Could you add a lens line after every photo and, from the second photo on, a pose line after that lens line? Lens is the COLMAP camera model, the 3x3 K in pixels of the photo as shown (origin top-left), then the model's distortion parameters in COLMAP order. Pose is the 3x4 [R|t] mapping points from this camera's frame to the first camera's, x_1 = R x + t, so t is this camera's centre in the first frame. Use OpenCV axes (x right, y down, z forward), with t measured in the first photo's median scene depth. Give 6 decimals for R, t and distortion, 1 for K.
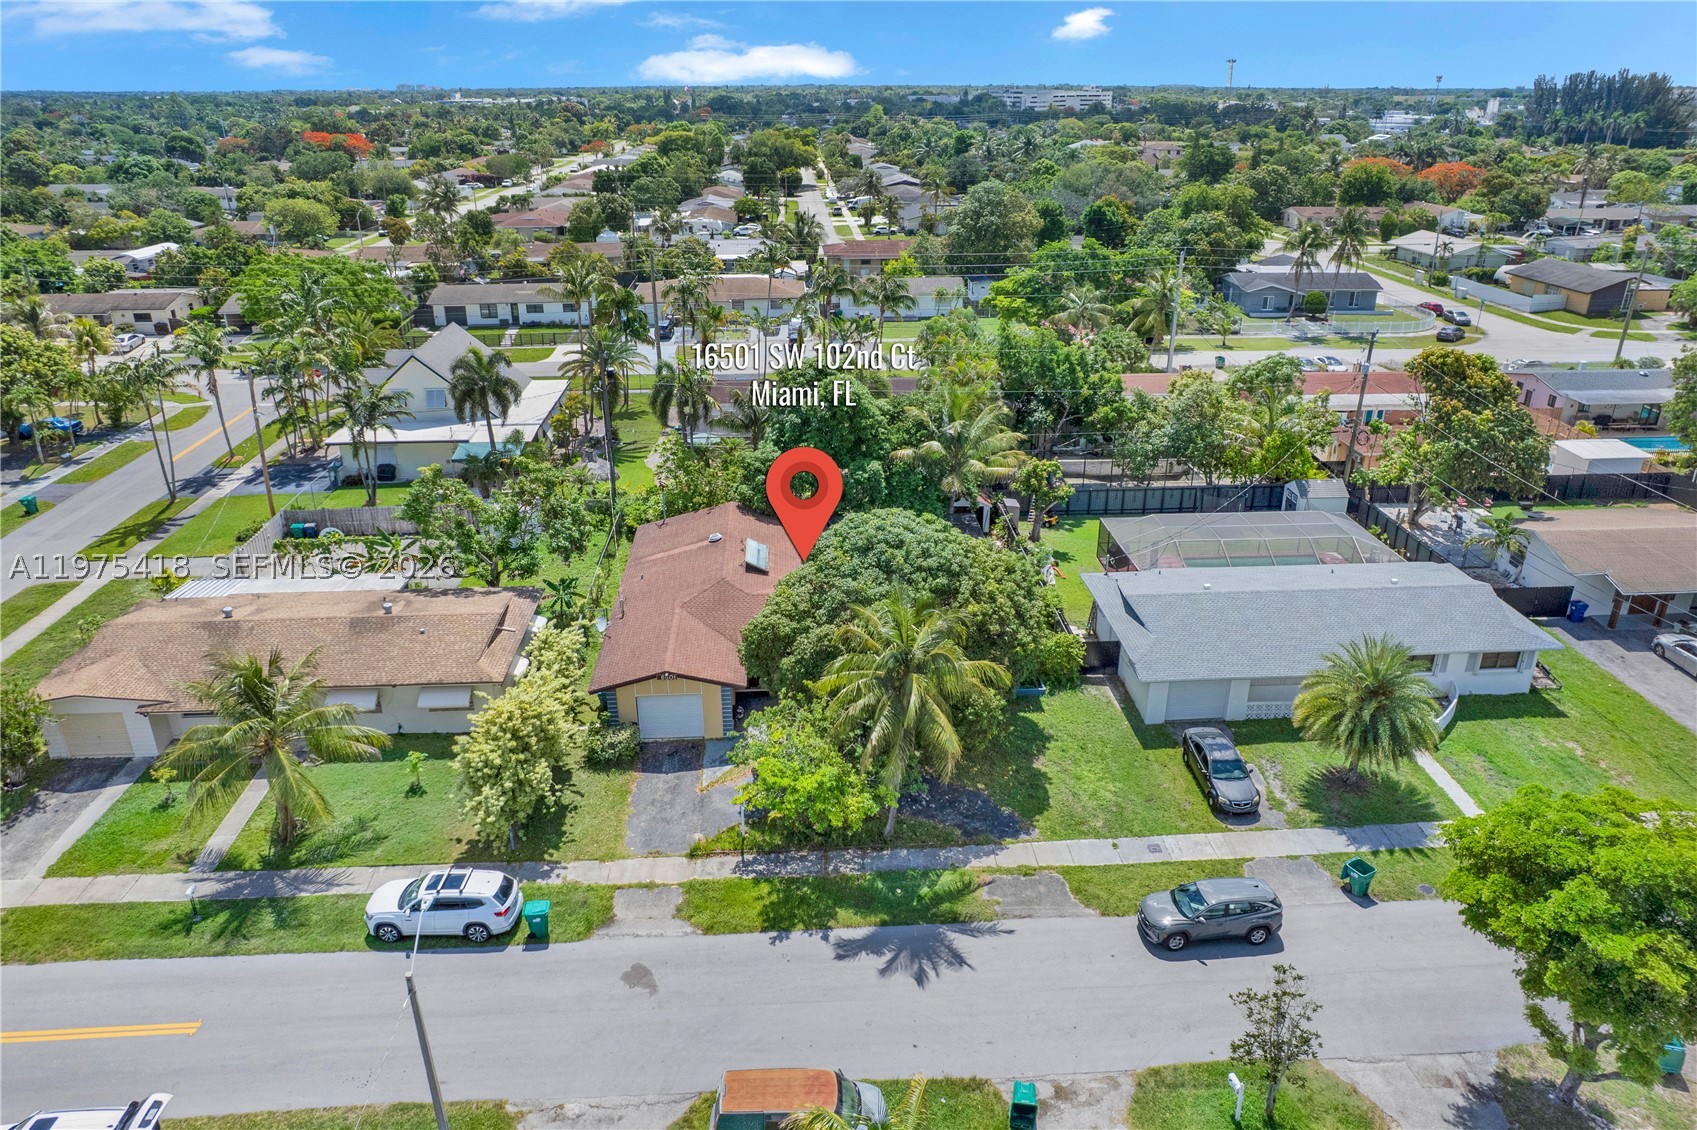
lens RADIAL K [[1143.3, 0, 844.4], [0, 1143.3, 541.5], [0, 0, 1]] dist [-0.085070, 0.084769]
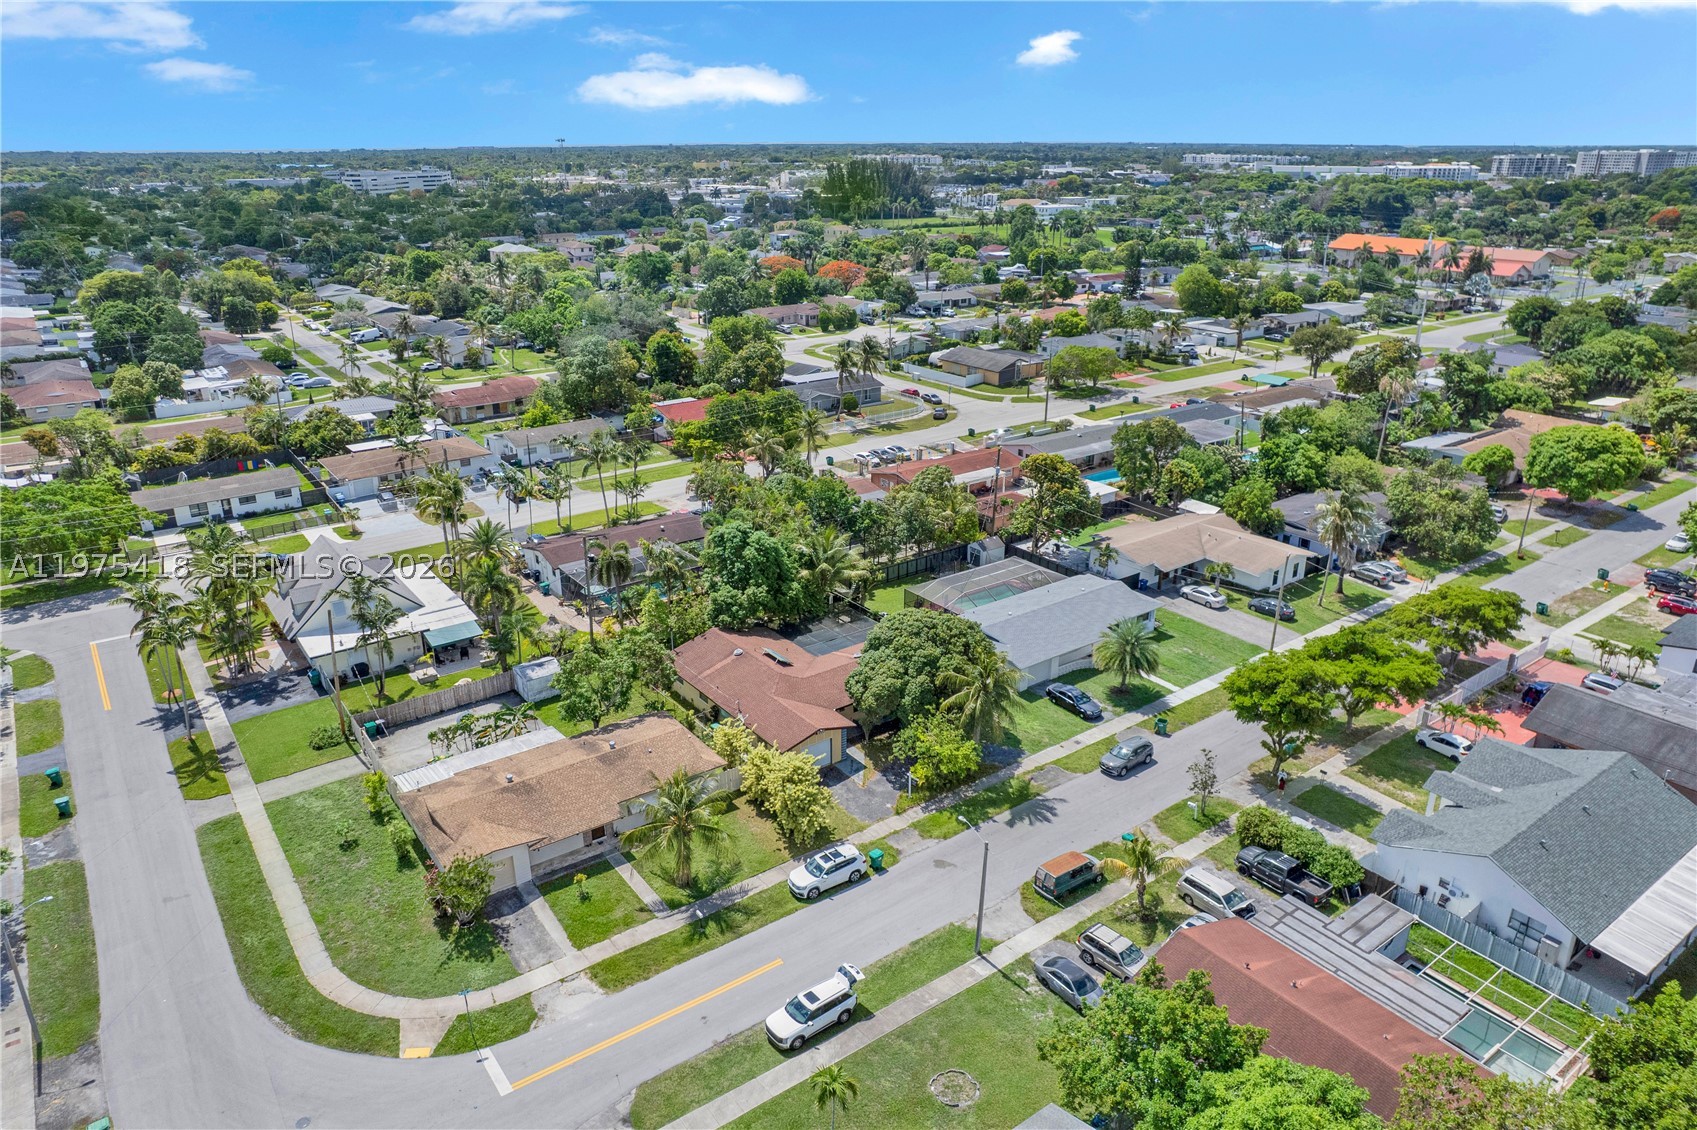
lens RADIAL K [[1143.3, 0, 844.4], [0, 1143.3, 541.5], [0, 0, 1]] dist [-0.085070, 0.084769]
pose [[0.836320, -0.183284, 0.516696, -0.782904], [0.205388, 0.978571, 0.014681, -0.146655], [-0.508315, 0.093845, 0.856043, -0.423627]]
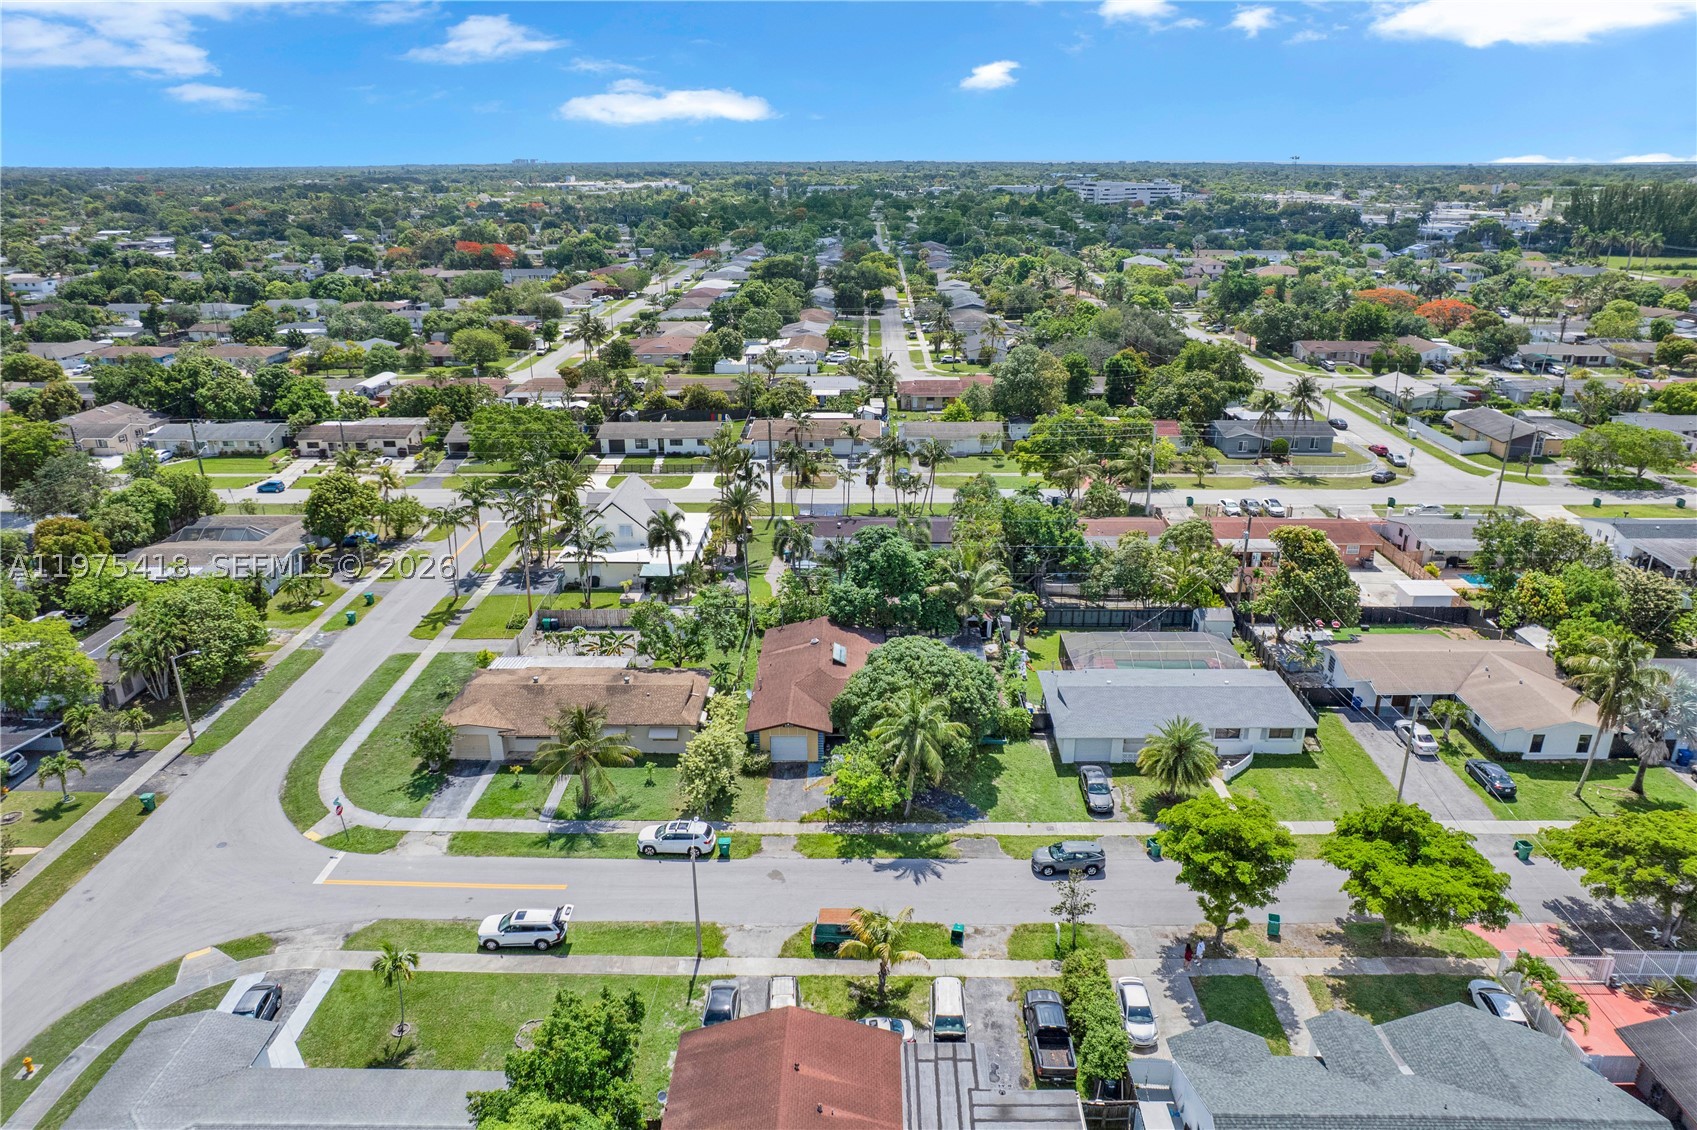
lens RADIAL K [[1110.7, 0, 845.7], [0, 1110.7, 563.1], [0, 0, 1]] dist [-0.072424, 0.061326]
pose [[0.997284, 0.025655, -0.069037, 0.039482], [-0.027632, 0.999230, -0.027840, -0.073826], [0.068270, 0.029672, 0.997226, -0.603810]]
